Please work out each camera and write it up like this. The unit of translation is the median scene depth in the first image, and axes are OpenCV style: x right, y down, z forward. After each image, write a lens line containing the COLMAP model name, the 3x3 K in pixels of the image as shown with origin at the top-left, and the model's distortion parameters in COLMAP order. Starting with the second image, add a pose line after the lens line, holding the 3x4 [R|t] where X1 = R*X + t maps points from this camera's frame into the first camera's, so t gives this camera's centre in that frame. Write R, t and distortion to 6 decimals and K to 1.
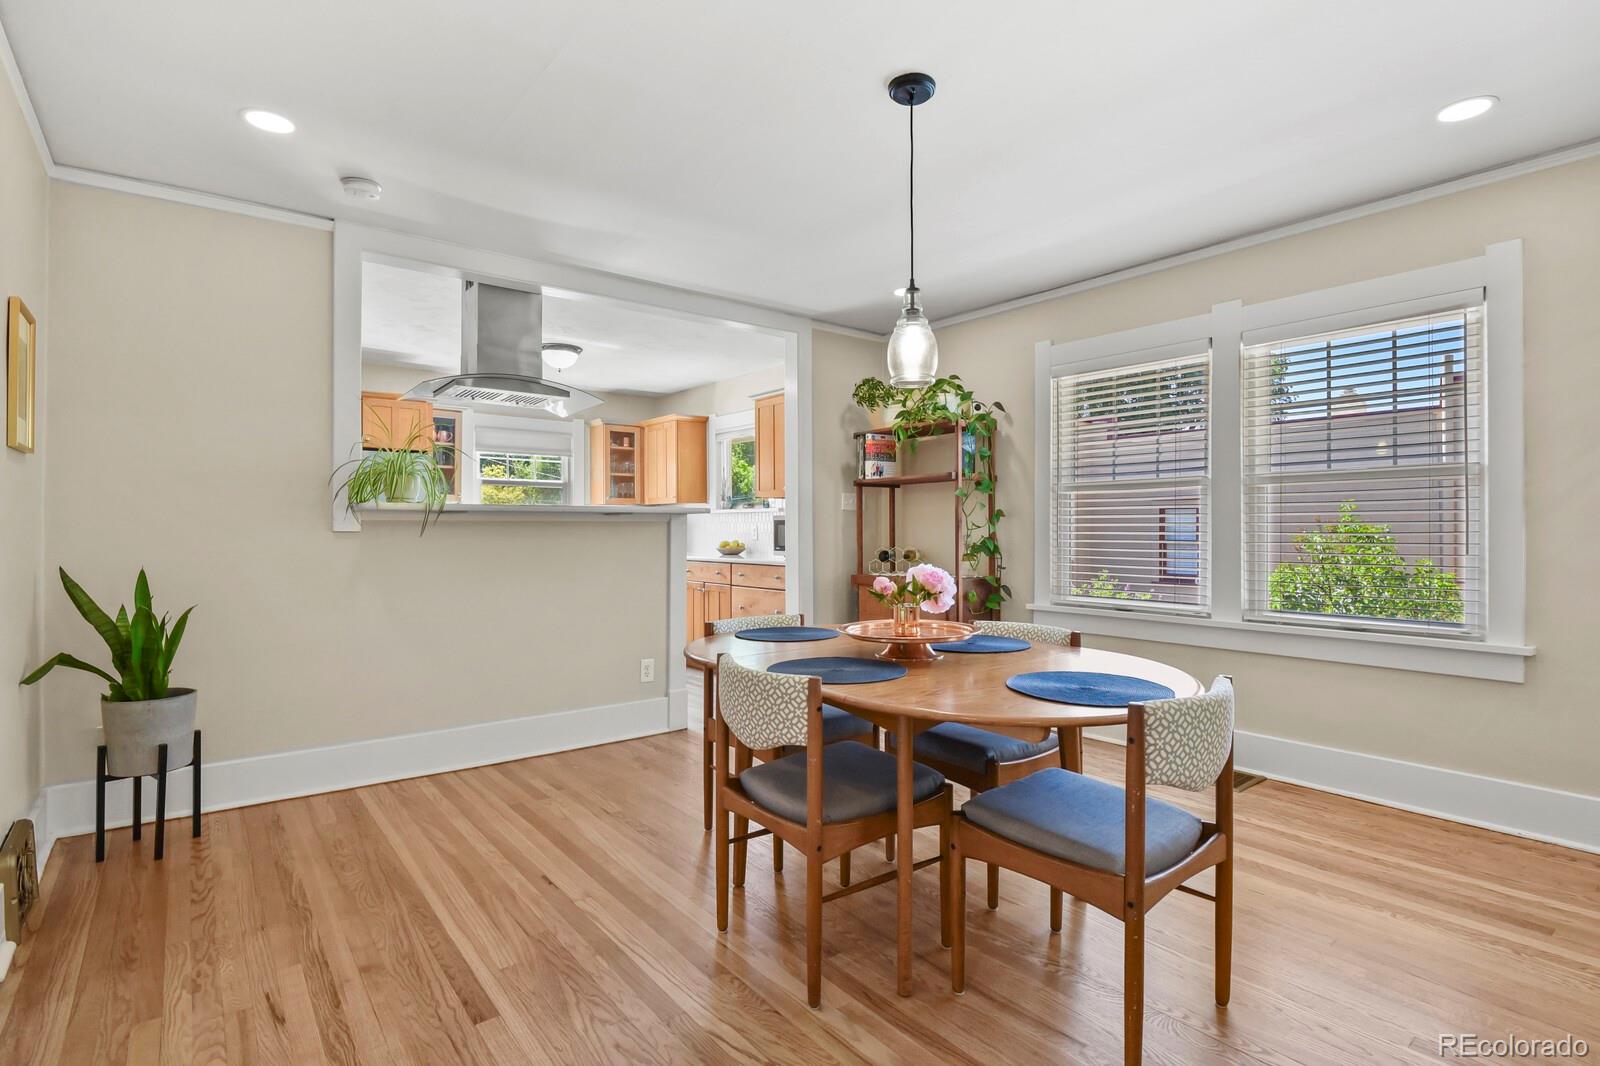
lens RADIAL K [[786.7, 0, 808.2], [0, 786.7, 530.0], [0, 0, 1]] dist [-0.009819, -0.004251]
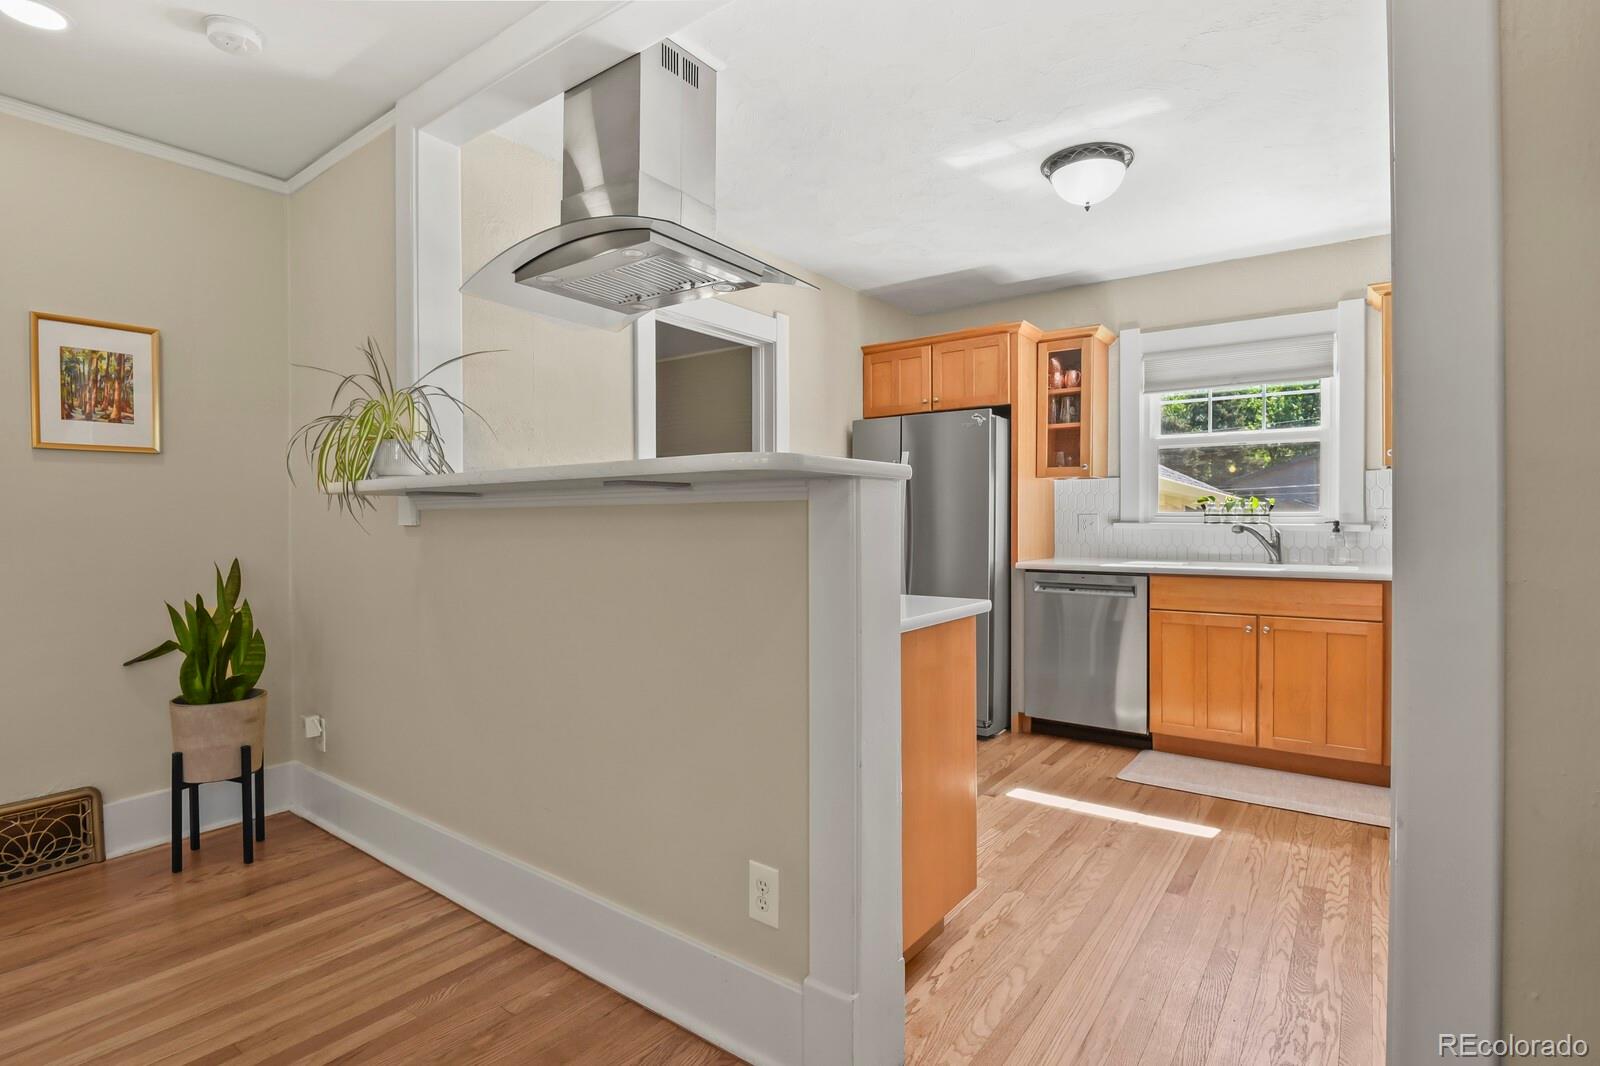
lens RADIAL K [[786.7, 0, 804.4], [0, 786.7, 525.3], [0, 0, 1]] dist [-0.009819, -0.004251]
pose [[0.272662, 0.012232, -0.962032, 0.122869], [-0.004259, 0.999925, 0.011506, -0.003622], [0.962100, 0.000960, 0.272694, 0.679261]]
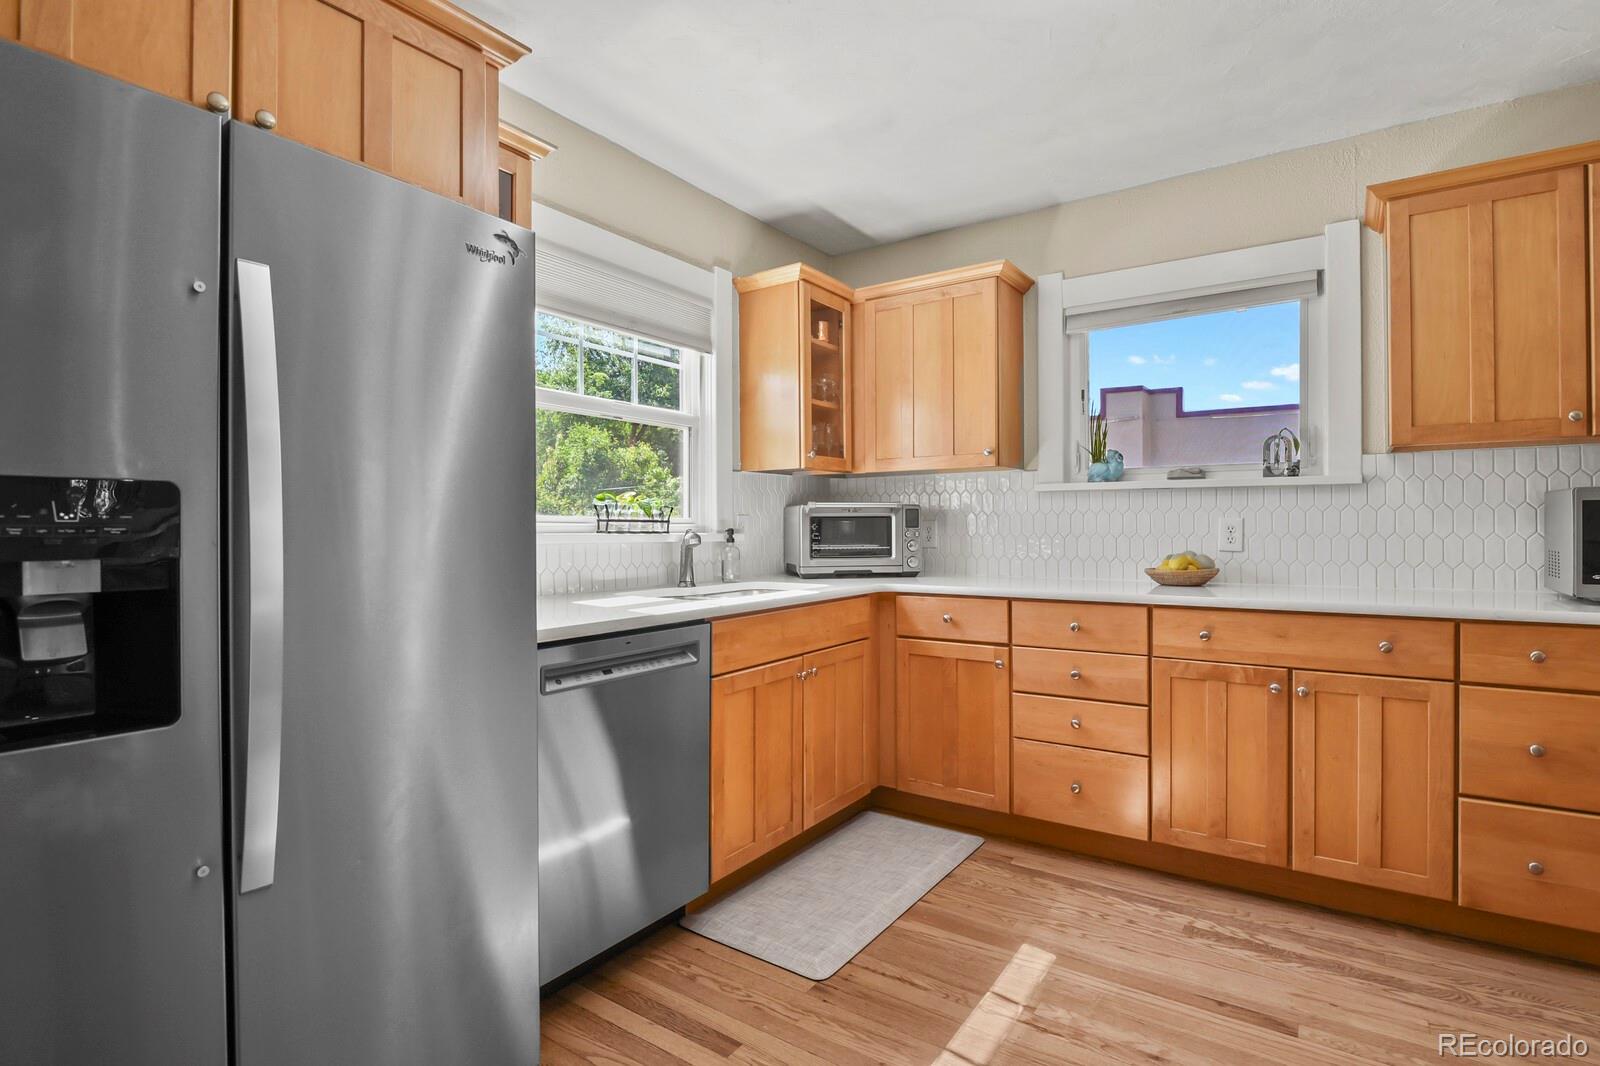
lens RADIAL K [[786.7, 0, 796.3], [0, 786.7, 526.2], [0, 0, 1]] dist [-0.009819, -0.004251]
pose [[0.953202, -0.000557, 0.302332, -0.484783], [0.003908, 0.999937, -0.010479, 0.002278], [-0.302307, 0.011170, 0.953145, 0.748993]]
